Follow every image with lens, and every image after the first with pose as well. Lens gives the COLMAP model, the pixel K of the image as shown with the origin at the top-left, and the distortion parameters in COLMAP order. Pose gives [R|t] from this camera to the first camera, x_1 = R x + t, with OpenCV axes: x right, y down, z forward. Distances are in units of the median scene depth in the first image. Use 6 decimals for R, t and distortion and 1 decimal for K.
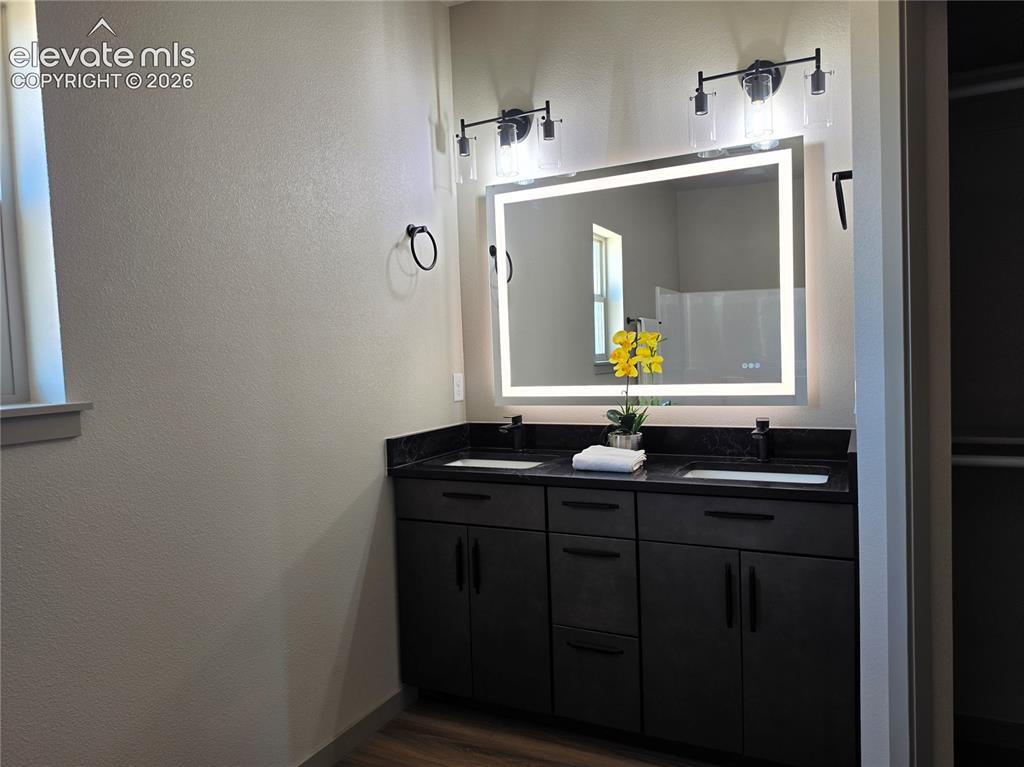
lens RADIAL K [[707.1, 0, 517.0], [0, 707.1, 390.4], [0, 0, 1]] dist [0.102175, -0.143812]
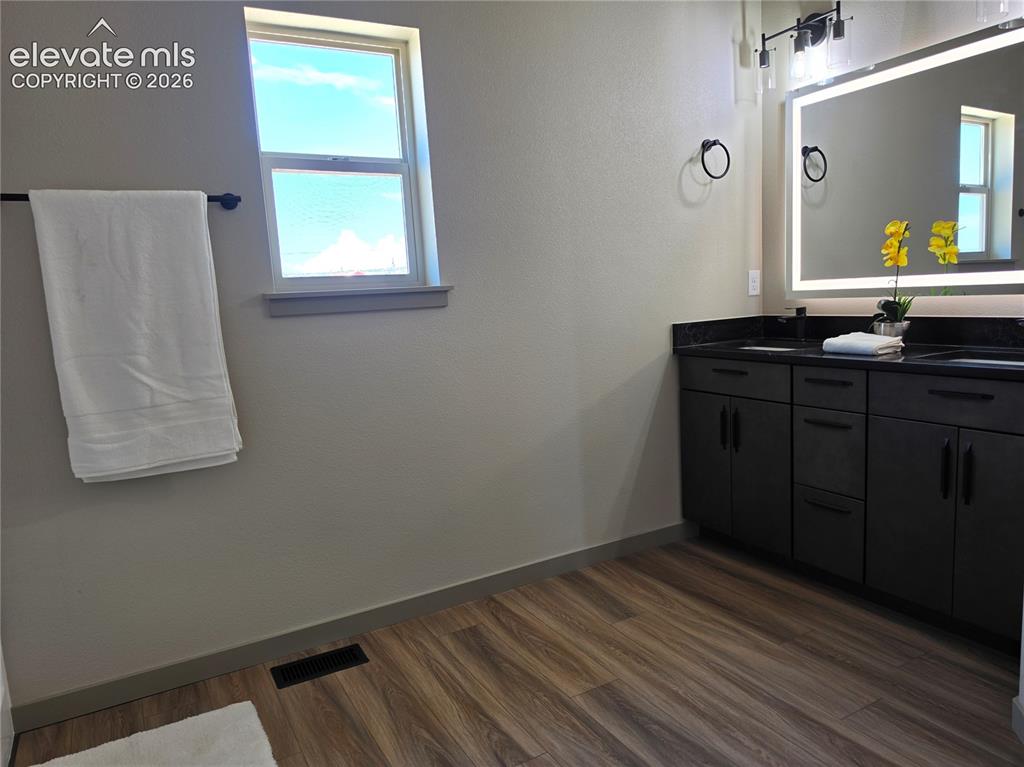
lens RADIAL K [[707.1, 0, 517.0], [0, 707.1, 390.4], [0, 0, 1]] dist [0.102175, -0.143812]
pose [[0.826557, 0.071631, -0.558276, 0.287724], [-0.007617, 0.993202, 0.116158, 0.041273], [0.562801, -0.091759, 0.821484, -0.179699]]
